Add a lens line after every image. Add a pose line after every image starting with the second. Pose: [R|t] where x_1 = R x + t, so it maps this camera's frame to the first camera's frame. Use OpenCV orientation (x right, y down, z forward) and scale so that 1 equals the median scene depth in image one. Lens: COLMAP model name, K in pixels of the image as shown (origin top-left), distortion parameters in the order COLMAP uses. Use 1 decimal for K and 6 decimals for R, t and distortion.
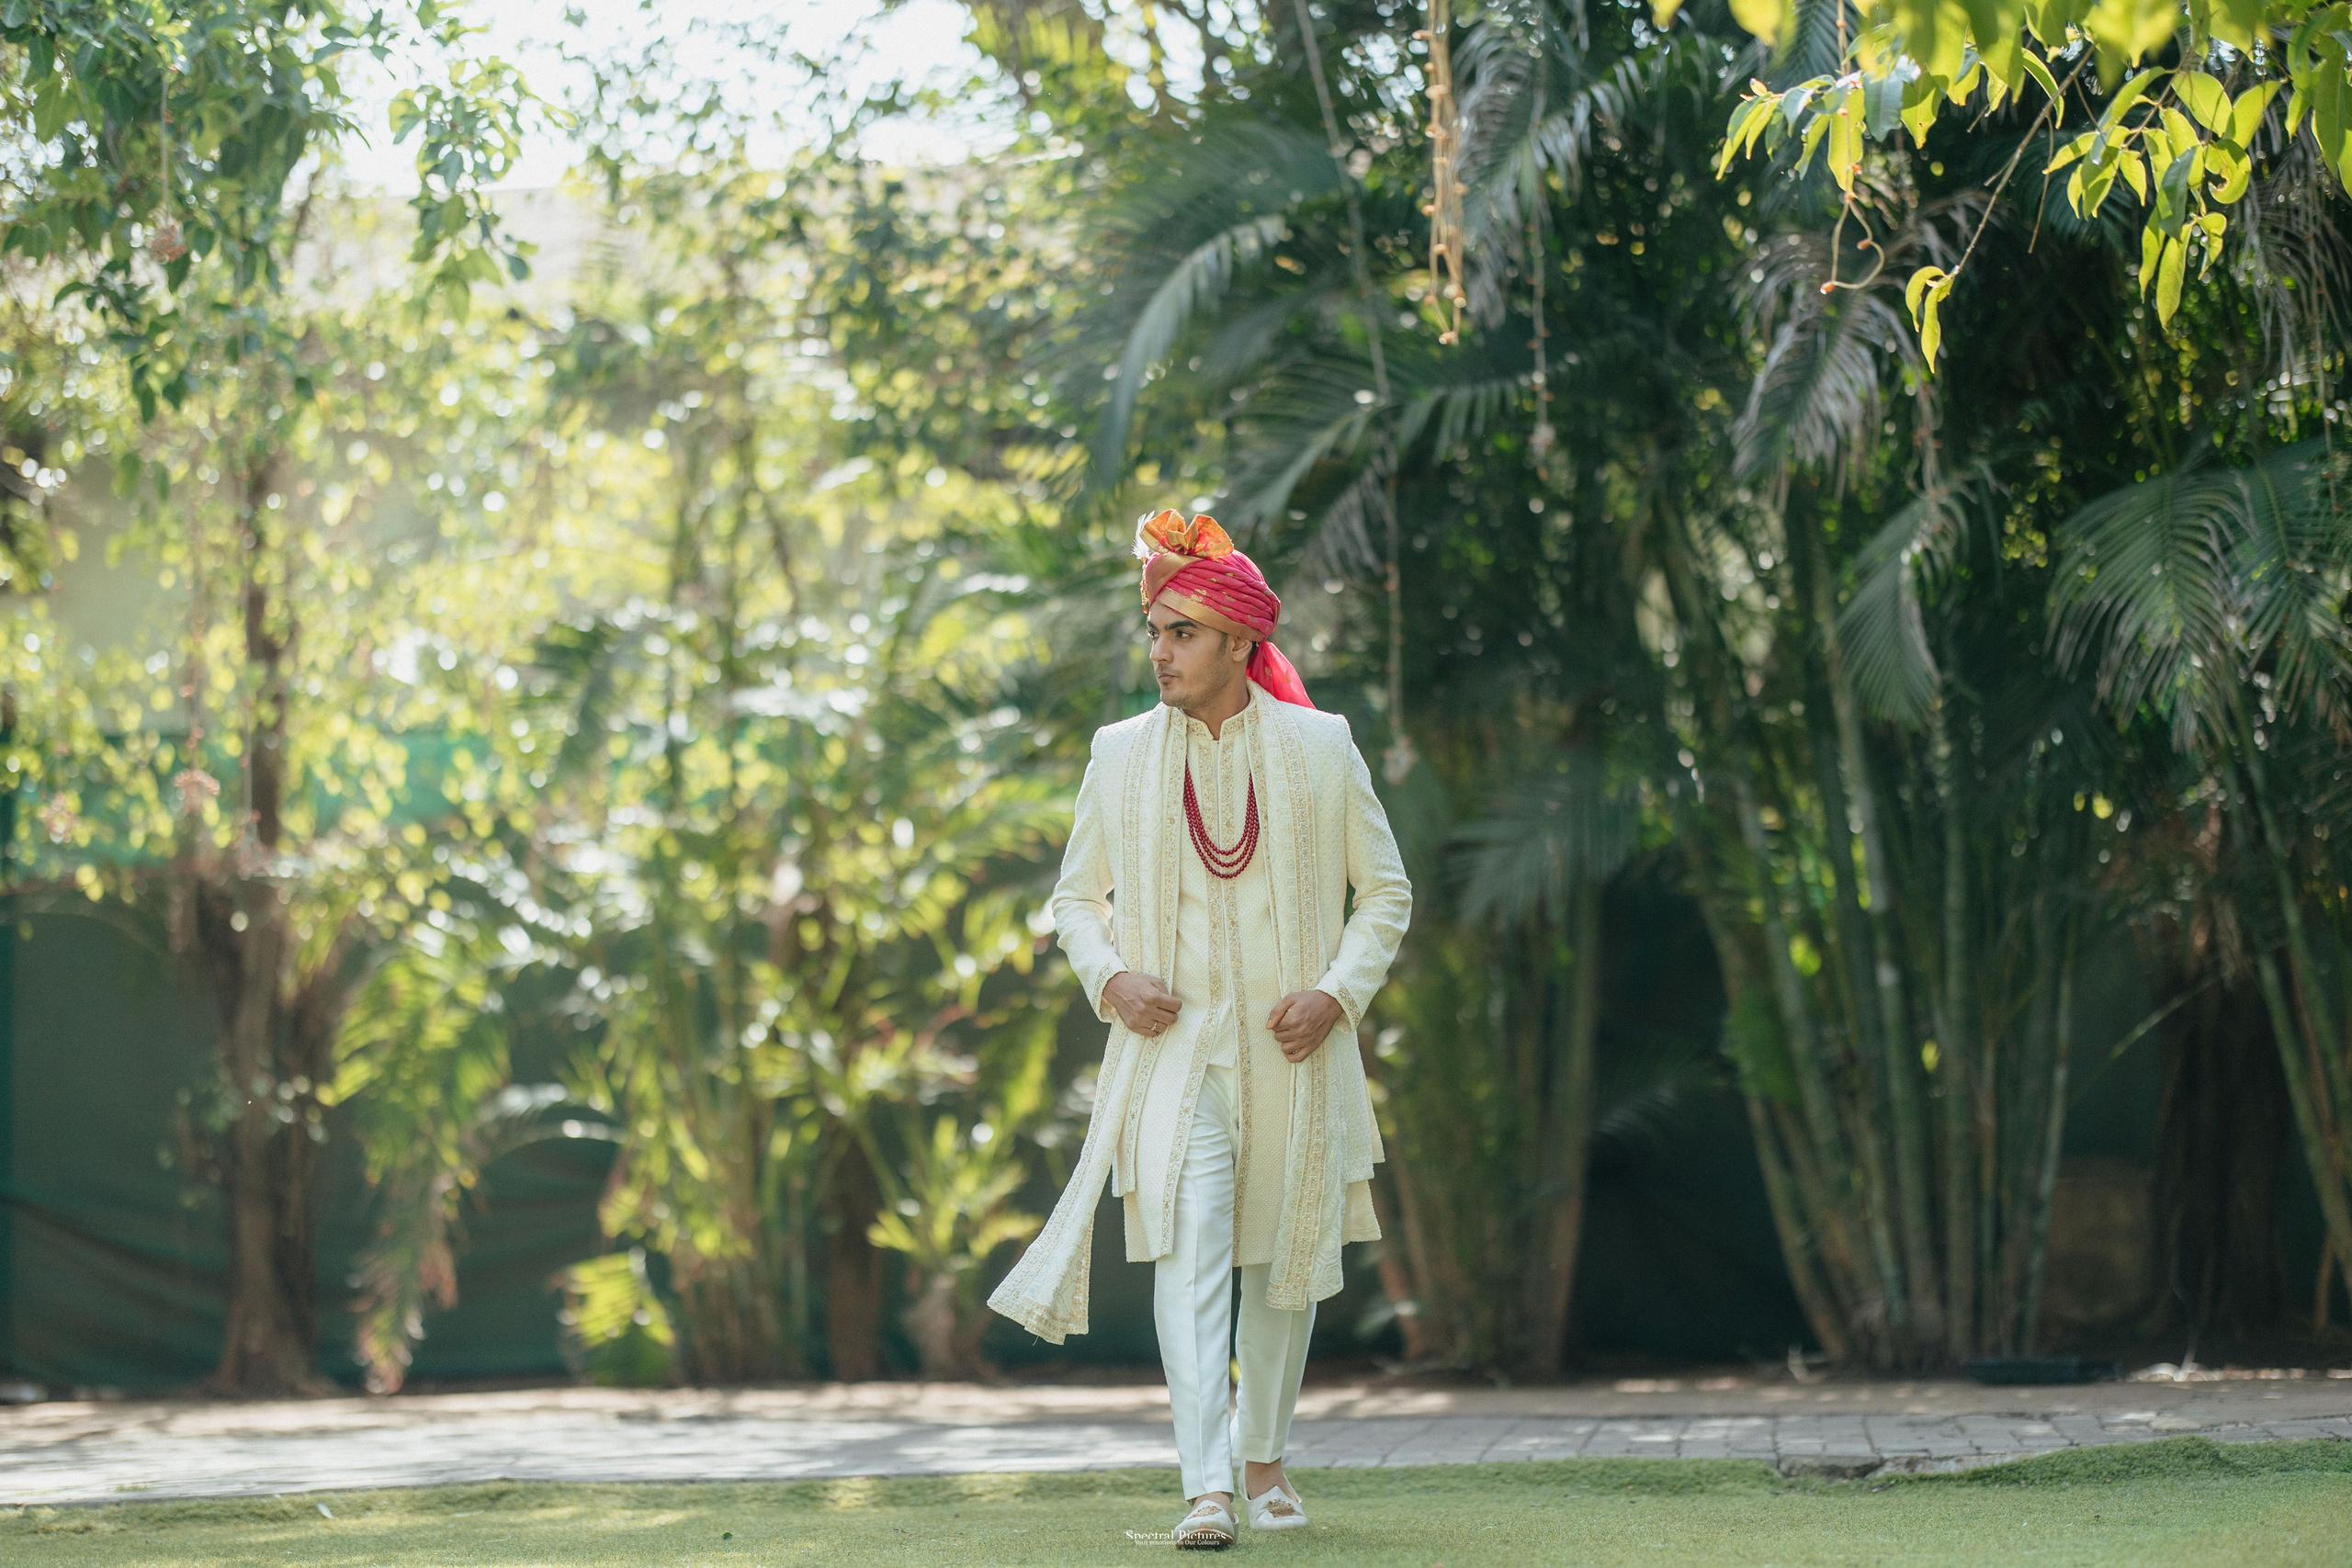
lens RADIAL K [[5779.5, 0, 1176.0], [0, 5779.5, 784.0], [0, 0, 1]] dist [0.100595, 0.100667]
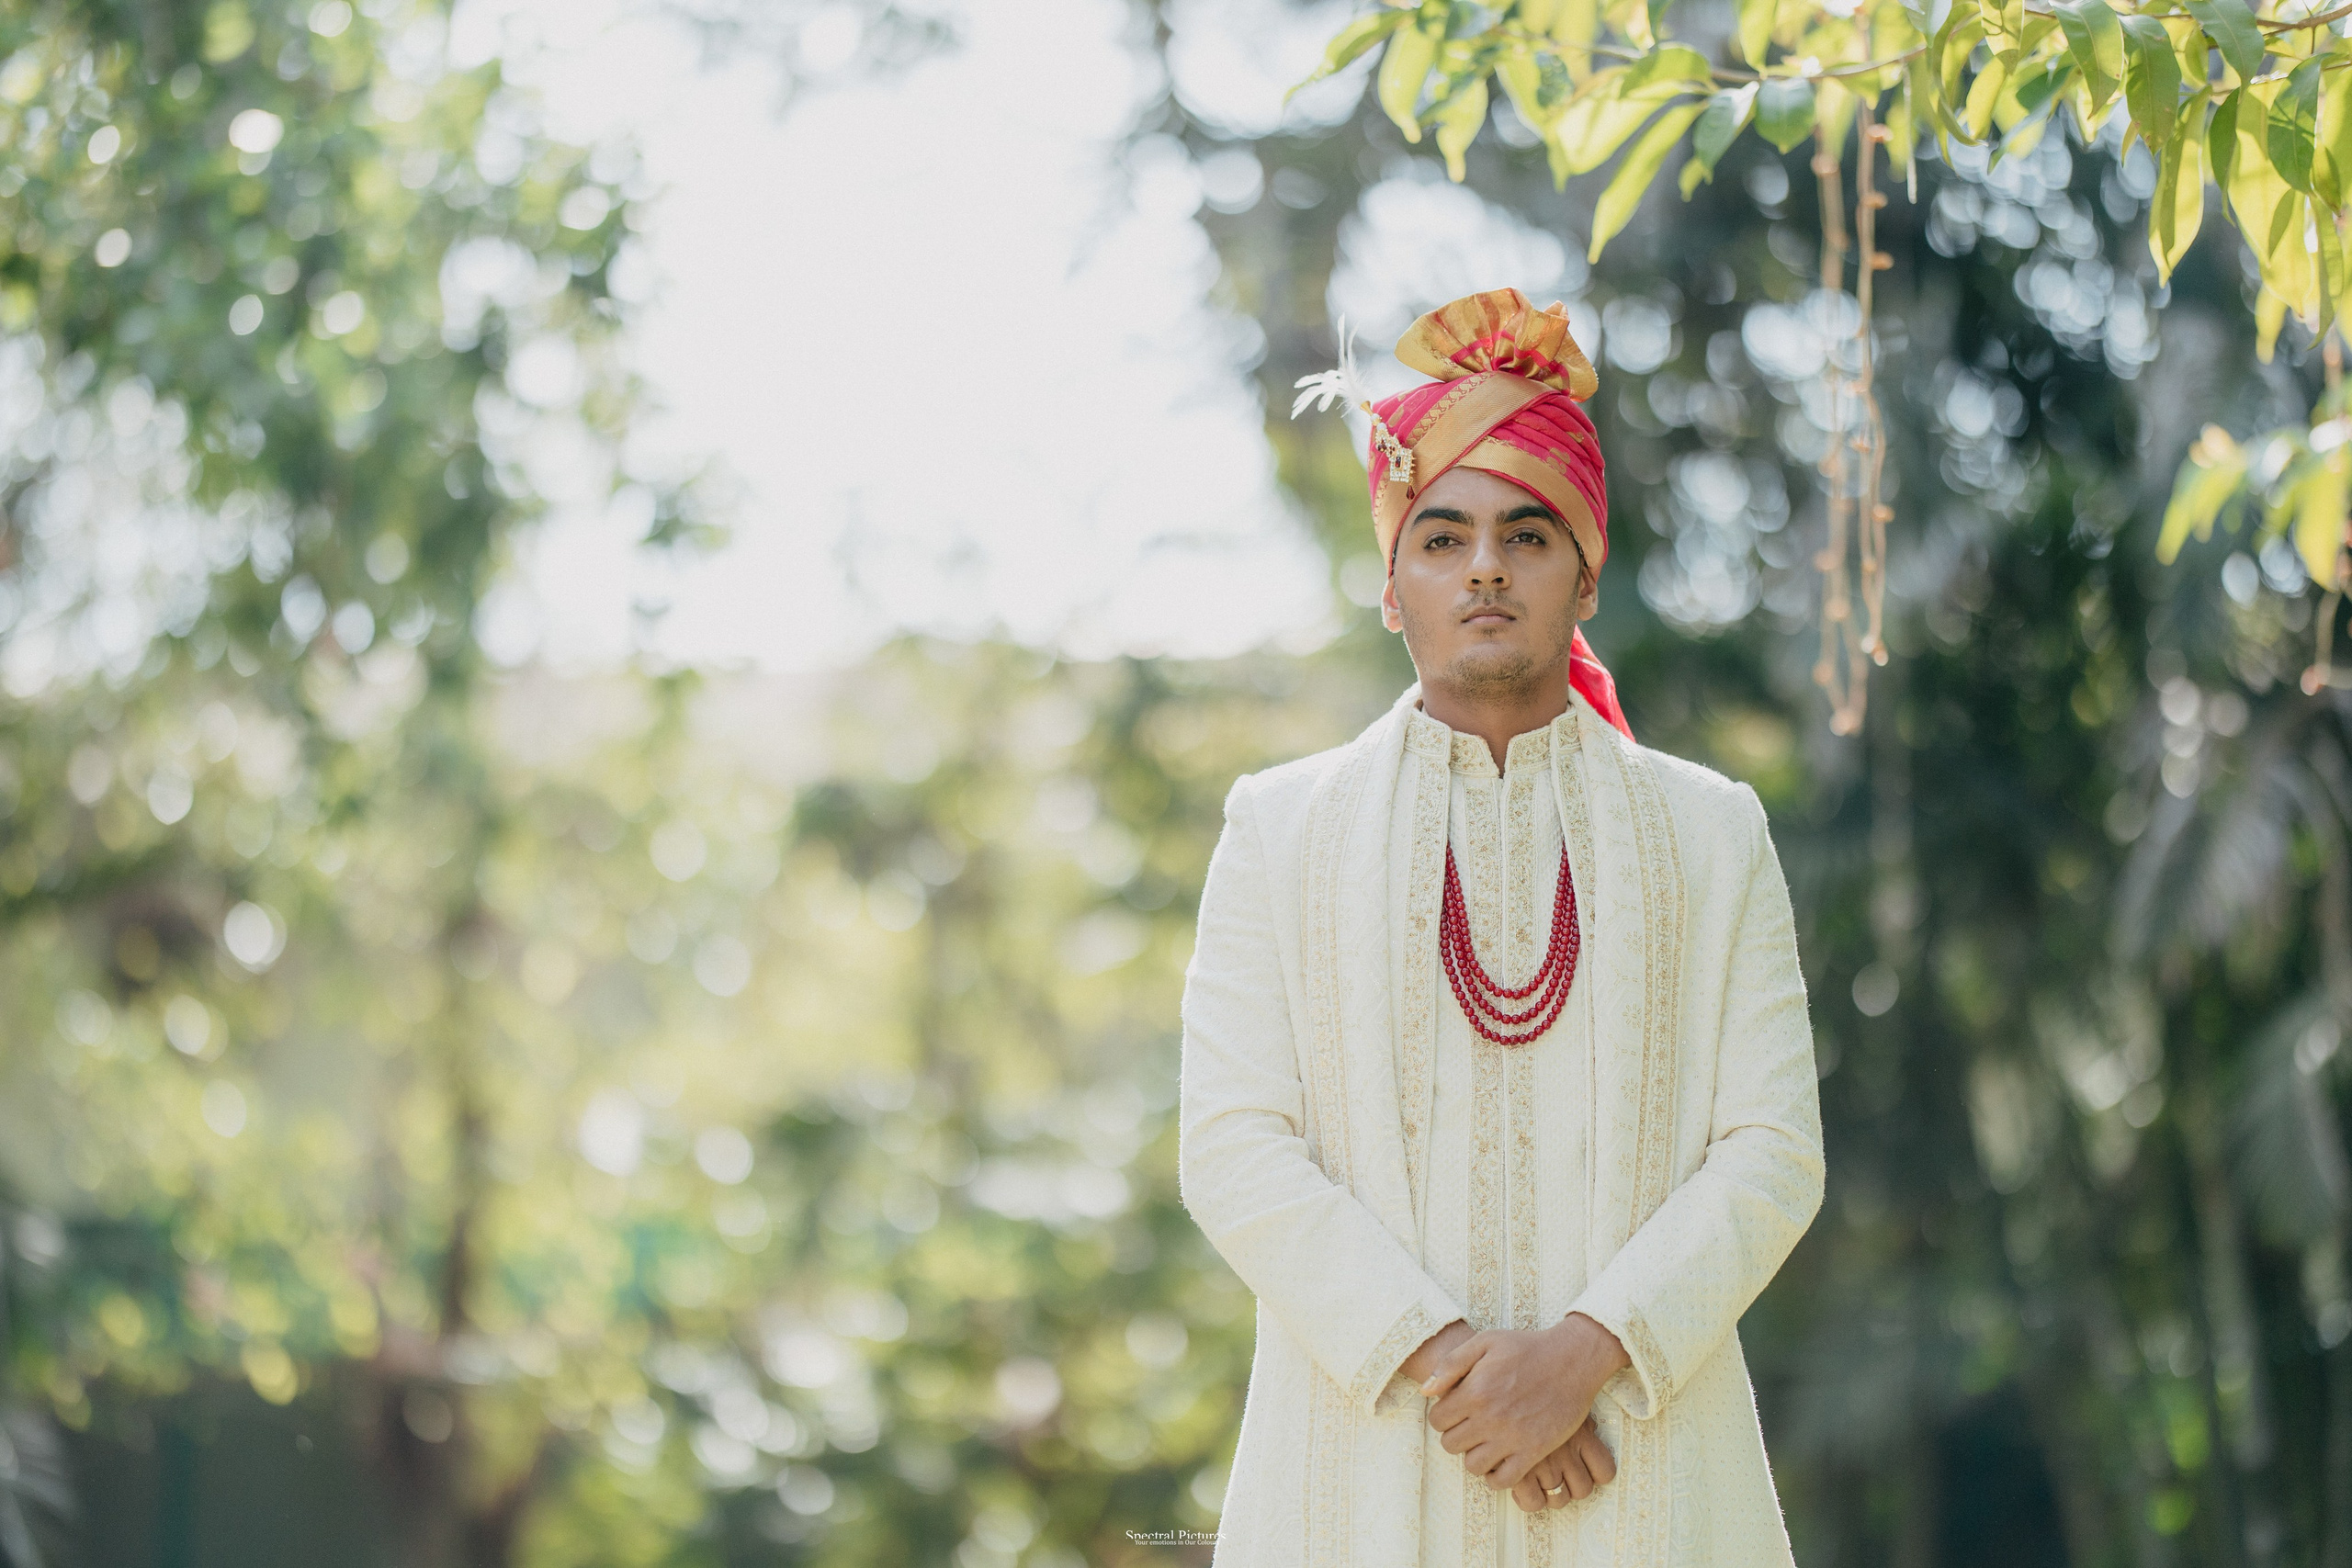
lens RADIAL K [[5779.5, 0, 1176.0], [0, 5779.5, 784.0], [0, 0, 1]] dist [0.100595, 0.100667]
pose [[0.998363, 0.022588, -0.052541, 0.001039], [-0.027491, 0.995139, -0.094564, 0.007454], [0.050149, 0.095854, 0.994131, 0.100837]]
